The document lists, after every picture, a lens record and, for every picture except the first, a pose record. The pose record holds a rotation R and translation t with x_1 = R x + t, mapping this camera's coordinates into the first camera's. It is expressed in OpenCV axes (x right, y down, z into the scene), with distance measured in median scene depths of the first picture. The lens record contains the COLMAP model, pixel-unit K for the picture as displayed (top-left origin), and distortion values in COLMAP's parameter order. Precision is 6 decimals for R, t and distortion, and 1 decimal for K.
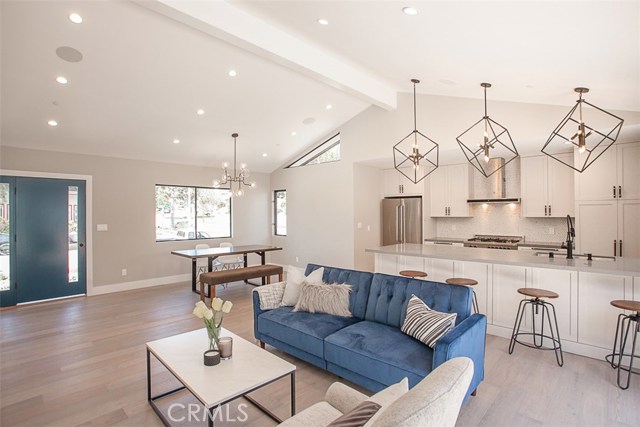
lens RADIAL K [[314.3, 0, 323.5], [0, 314.3, 215.4], [0, 0, 1]] dist [-0.022077, 0.005560]
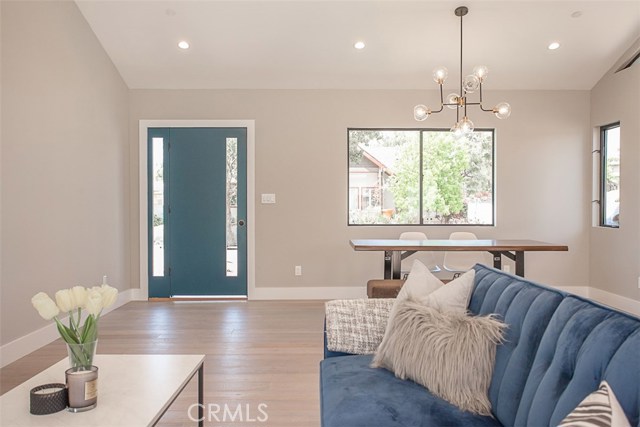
lens RADIAL K [[559.2, 0, 322.5], [0, 559.2, 210.1], [0, 0, 1]] dist [0.004389, 0.018162]
pose [[0.710671, 0.006664, -0.703493, 0.207217], [-0.001608, 0.999968, 0.007848, 0.056682], [0.703523, -0.004446, 0.710658, 0.252188]]
